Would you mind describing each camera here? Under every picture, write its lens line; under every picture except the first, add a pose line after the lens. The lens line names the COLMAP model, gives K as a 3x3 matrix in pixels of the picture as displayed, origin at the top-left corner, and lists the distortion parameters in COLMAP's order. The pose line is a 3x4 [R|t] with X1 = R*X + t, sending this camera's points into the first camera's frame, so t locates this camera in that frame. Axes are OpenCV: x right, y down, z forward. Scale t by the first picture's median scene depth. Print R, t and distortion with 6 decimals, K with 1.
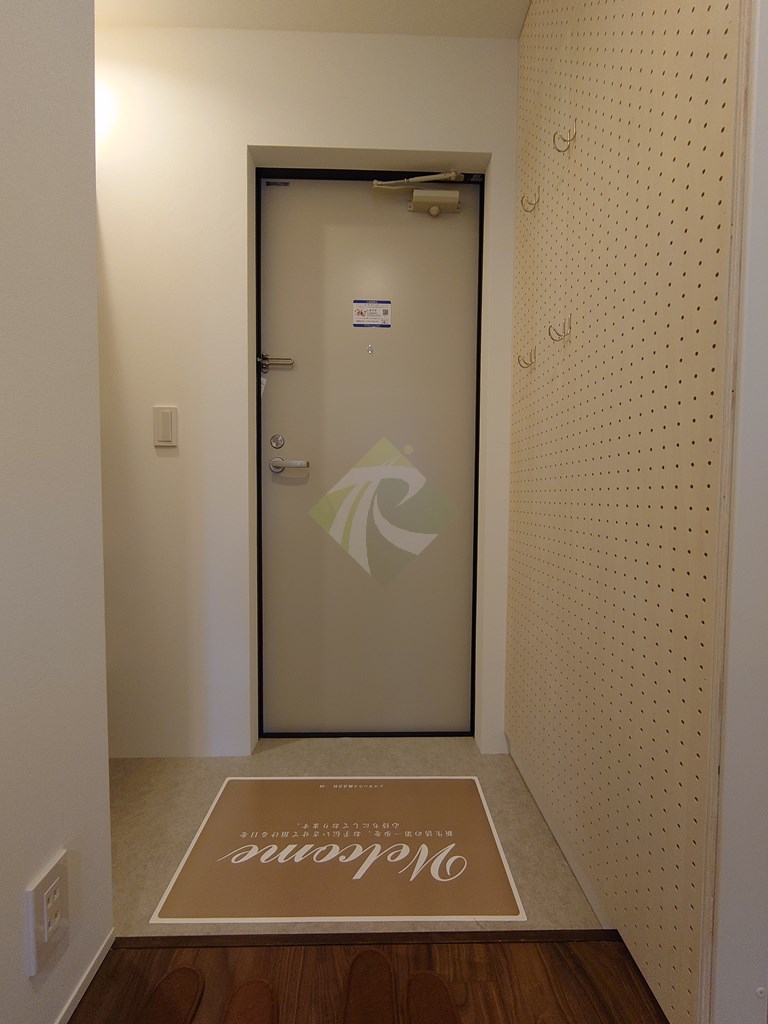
lens RADIAL K [[435.2, 0, 384.1], [0, 435.2, 509.4], [0, 0, 1]] dist [-0.002382, -0.003436]
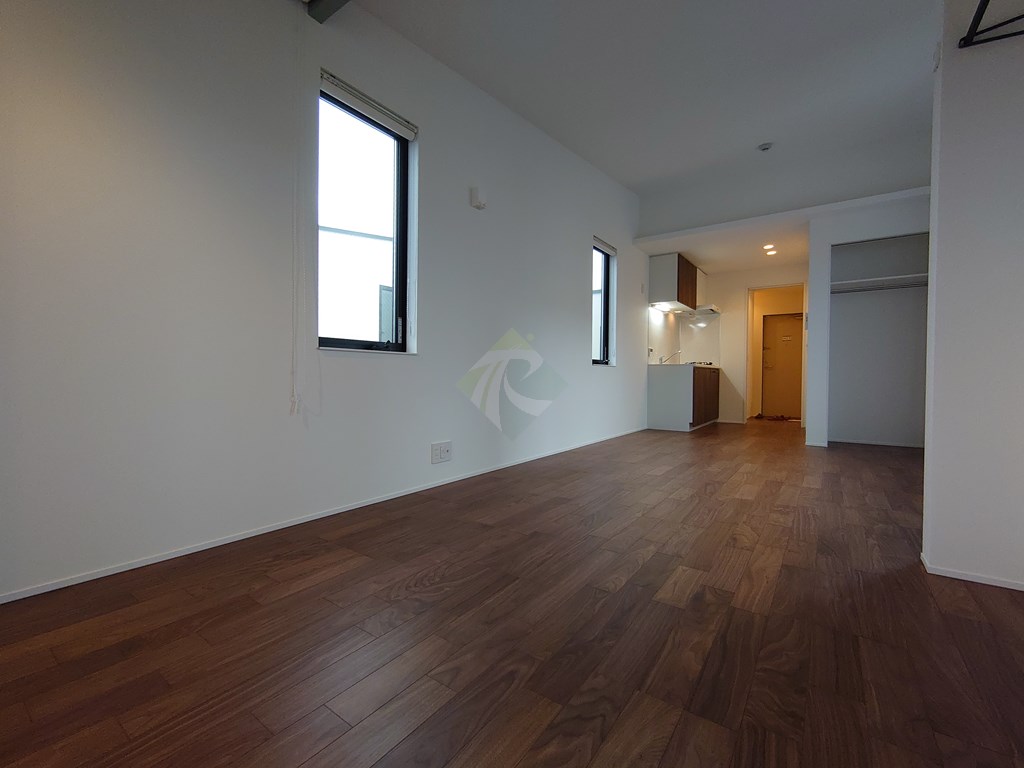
lens RADIAL K [[435.2, 0, 516.9], [0, 435.2, 380.9], [0, 0, 1]] dist [-0.002382, -0.003436]
pose [[0.807714, 0.009475, -0.589499, 0.444132], [-0.029214, 0.999286, -0.023966, 0.294356], [0.588851, 0.036579, 0.807414, -5.231702]]
